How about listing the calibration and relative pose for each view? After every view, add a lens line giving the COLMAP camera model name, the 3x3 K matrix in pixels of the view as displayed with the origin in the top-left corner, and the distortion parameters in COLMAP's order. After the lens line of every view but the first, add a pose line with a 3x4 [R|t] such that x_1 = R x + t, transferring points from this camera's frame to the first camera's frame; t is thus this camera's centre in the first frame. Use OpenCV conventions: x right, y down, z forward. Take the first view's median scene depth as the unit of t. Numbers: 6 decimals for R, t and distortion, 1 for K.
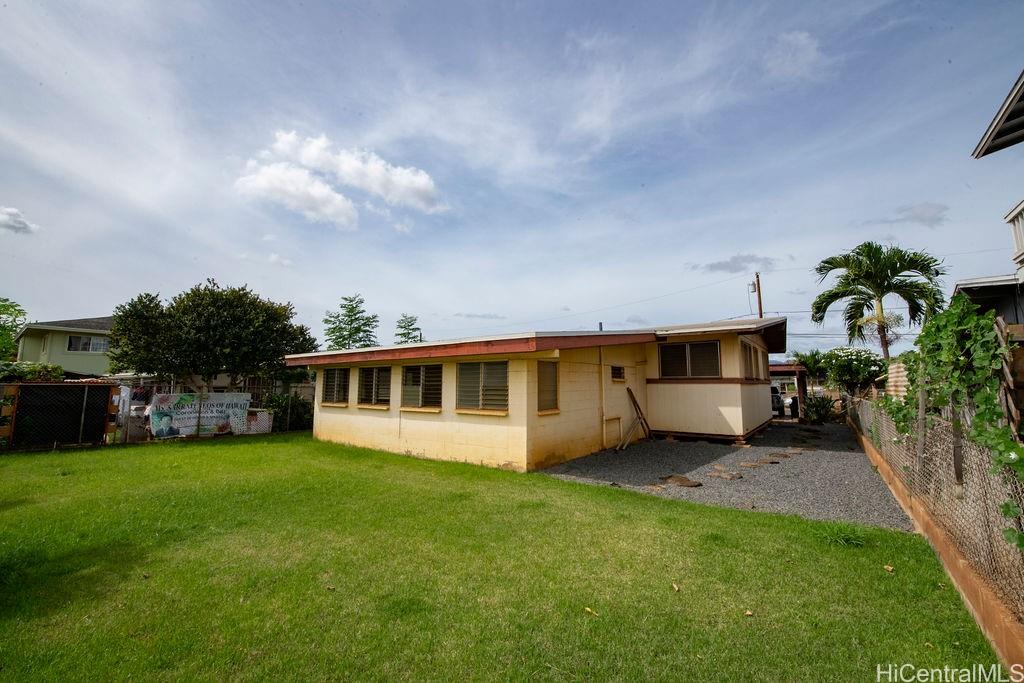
lens RADIAL K [[431.0, 0, 512.0], [0, 431.0, 341.5], [0, 0, 1]] dist [-0.000389, -0.000104]
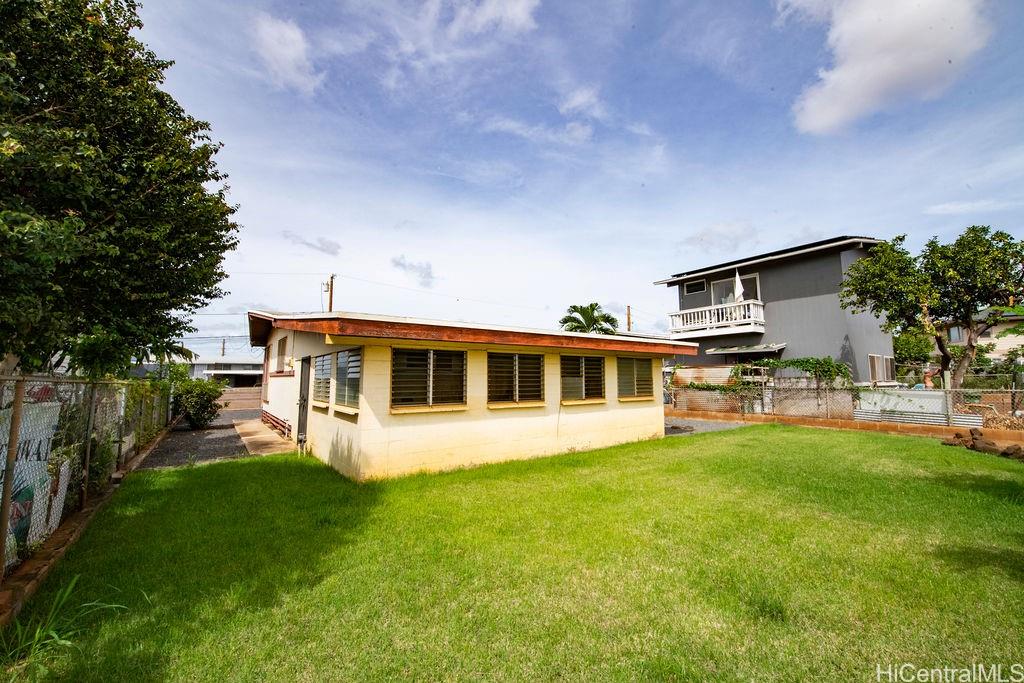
lens RADIAL K [[410.1, 0, 514.2], [0, 410.1, 332.6], [0, 0, 1]] dist [-0.011171, -0.000414]
pose [[0.302361, 0.096846, 0.948261, -1.139807], [-0.094540, 0.992967, -0.071267, 0.081761], [-0.948494, -0.068100, 0.309390, 0.860327]]
